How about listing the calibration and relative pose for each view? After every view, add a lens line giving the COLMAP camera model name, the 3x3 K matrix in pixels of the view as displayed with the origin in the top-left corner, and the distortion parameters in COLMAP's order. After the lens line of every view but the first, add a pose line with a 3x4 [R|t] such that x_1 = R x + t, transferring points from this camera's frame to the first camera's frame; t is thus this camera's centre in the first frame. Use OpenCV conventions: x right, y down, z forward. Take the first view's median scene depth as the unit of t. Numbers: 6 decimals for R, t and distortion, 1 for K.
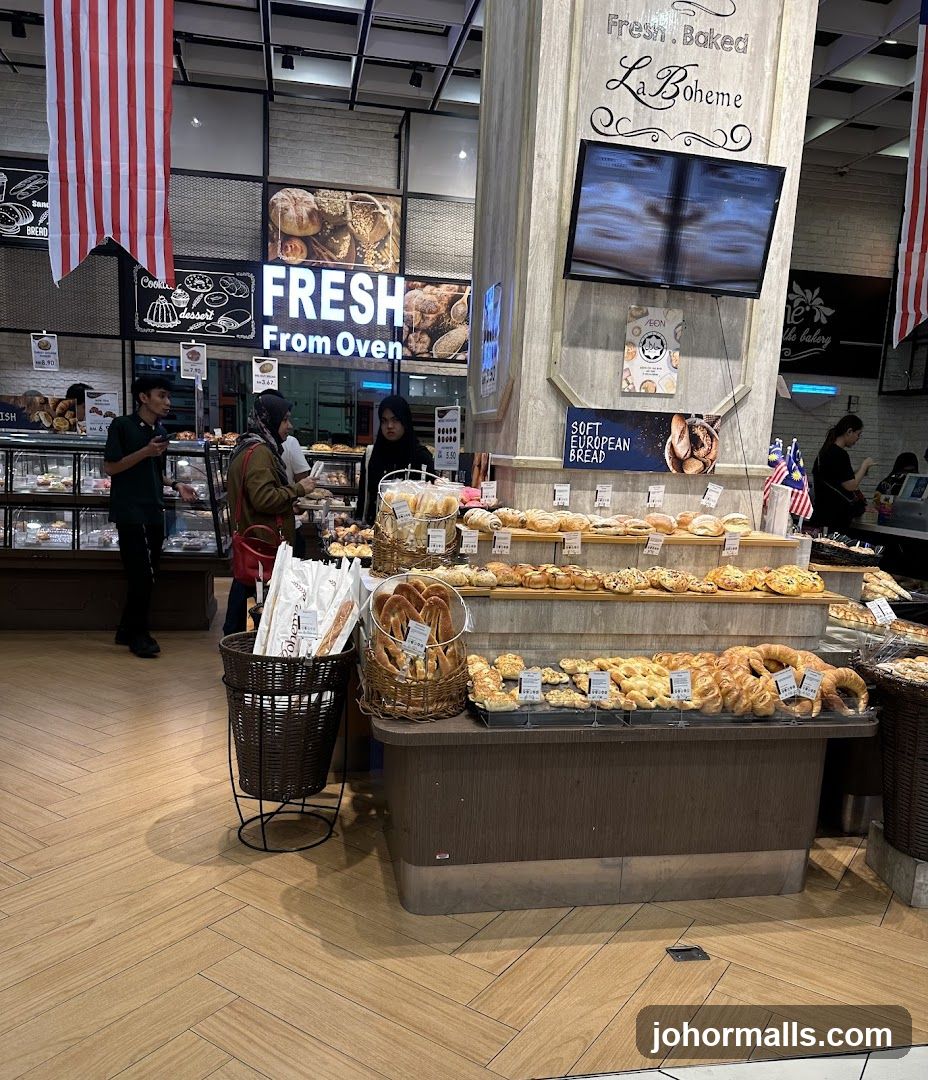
lens RADIAL K [[875.8, 0, 466.2], [0, 875.8, 604.0], [0, 0, 1]] dist [0.057300, -0.063180]
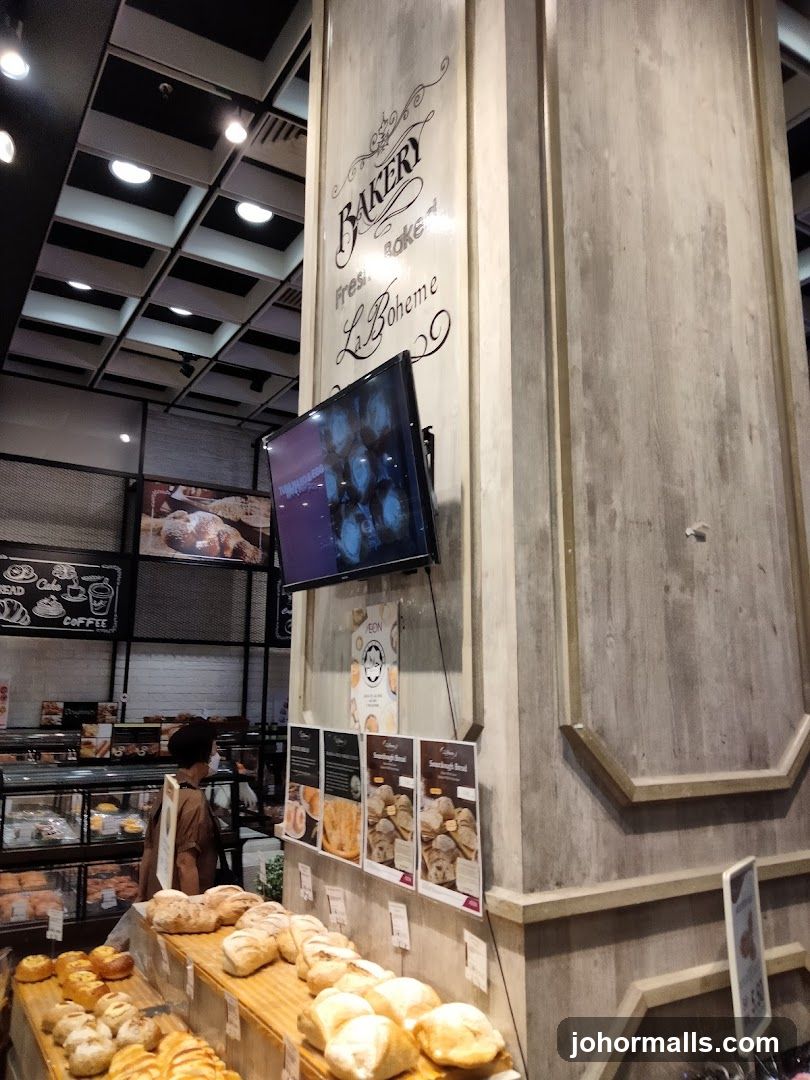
lens RADIAL K [[802.0, 0, 402.3], [0, 802.0, 545.7], [0, 0, 1]] dist [0.045970, -0.006832]
pose [[0.345390, -0.221120, -0.912037, 0.313473], [-0.148113, 0.946821, -0.285644, -0.084676], [0.926697, 0.233743, 0.294272, 0.335728]]
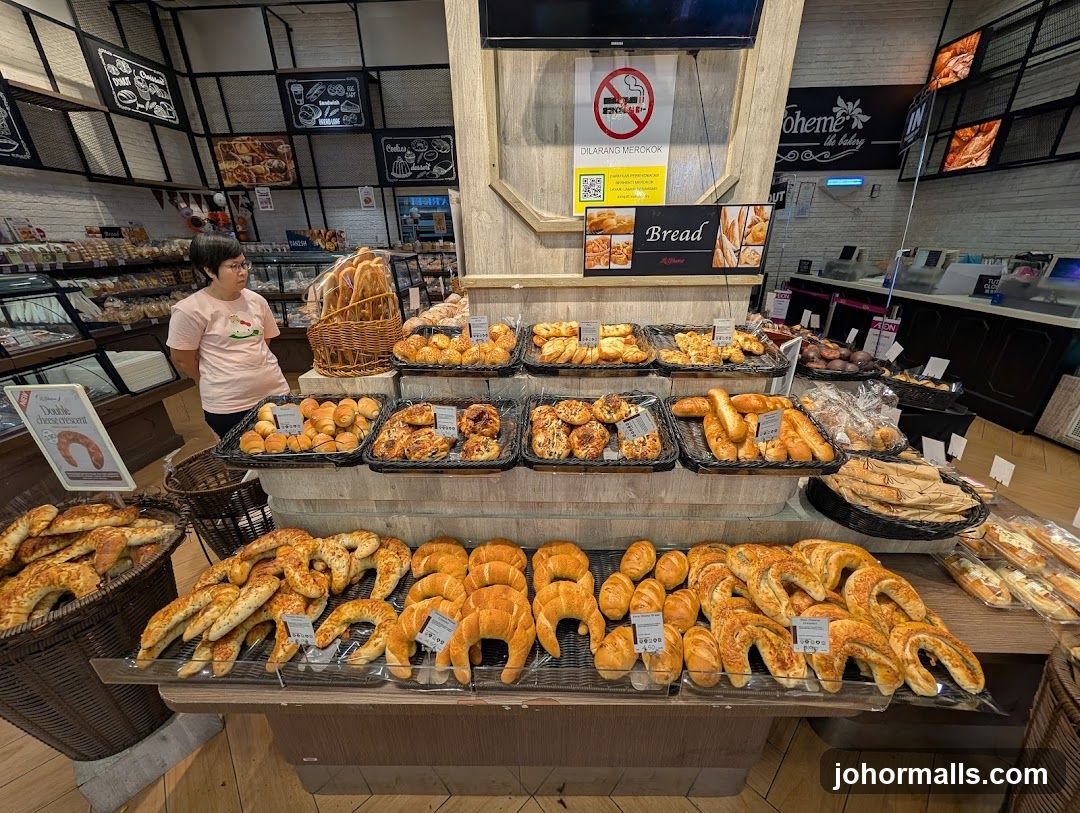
lens RADIAL K [[410.1, 0, 538.3], [0, 410.1, 409.9], [0, 0, 1]] dist [0.001192, -0.000663]
pose [[0.972425, 0.034096, -0.230709, 0.098419], [0.018298, 0.975051, 0.221227, -0.050897], [0.232496, -0.219348, 0.947540, 0.226241]]
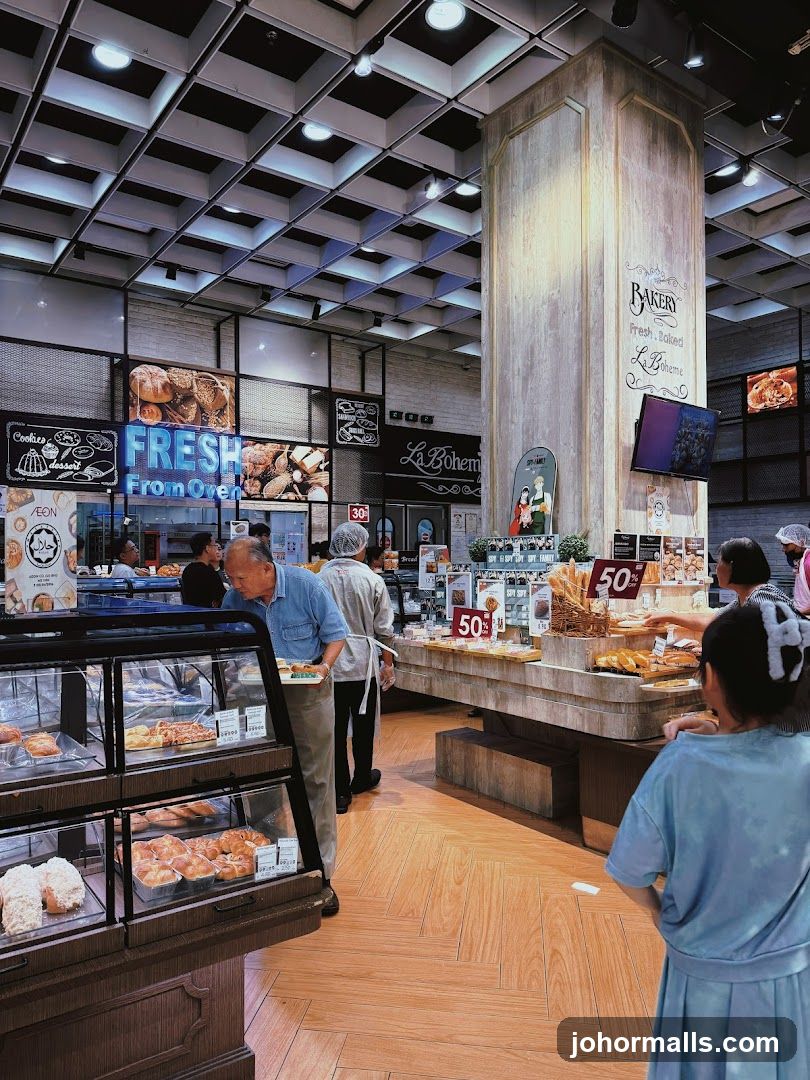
lens RADIAL K [[750.7, 0, 394.8], [0, 750.7, 547.1], [0, 0, 1]] dist [0.105826, -0.002103]
pose [[0.906138, -0.040787, 0.421011, -0.336513], [0.116807, 0.980765, -0.156388, -0.023899], [-0.406534, 0.190886, 0.893472, -0.019517]]
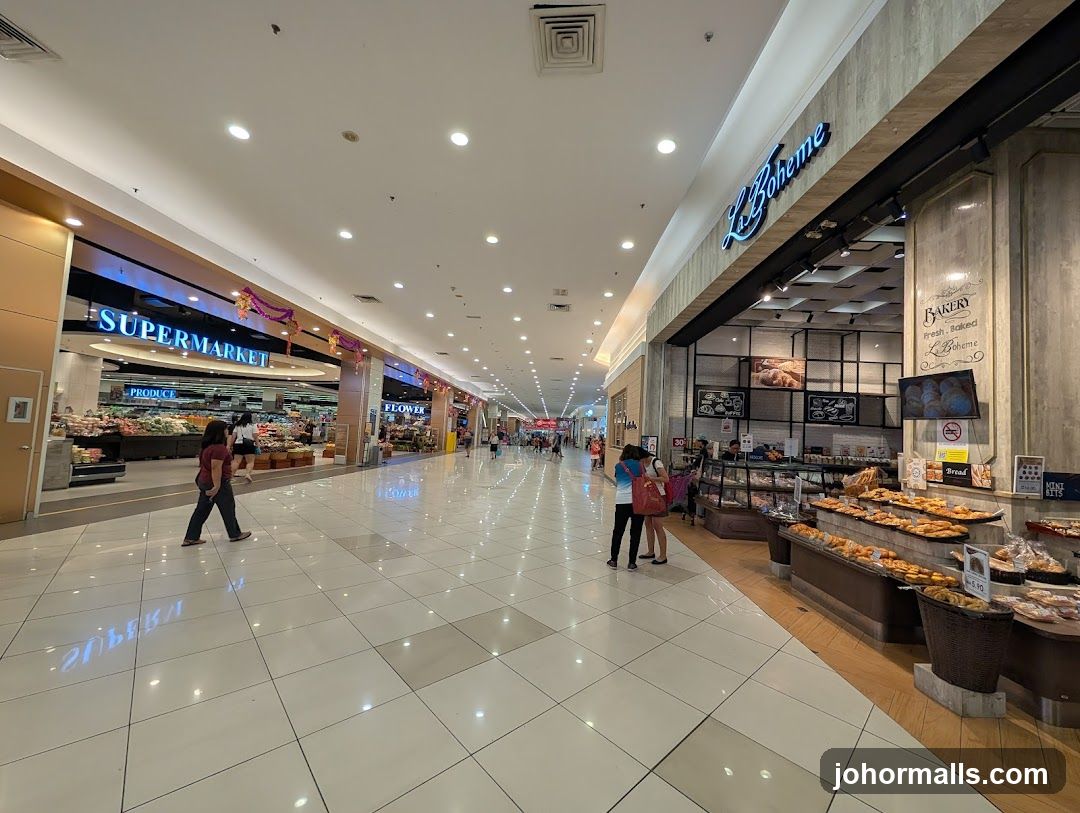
lens RADIAL K [[410.1, 0, 537.2], [0, 410.1, 412.8], [0, 0, 1]] dist [0.001192, -0.000663]
pose [[-0.224612, -0.105584, -0.968711, 0.660028], [-0.227697, 0.972279, -0.053178, -0.015345], [0.947472, 0.208628, -0.242427, 0.062256]]
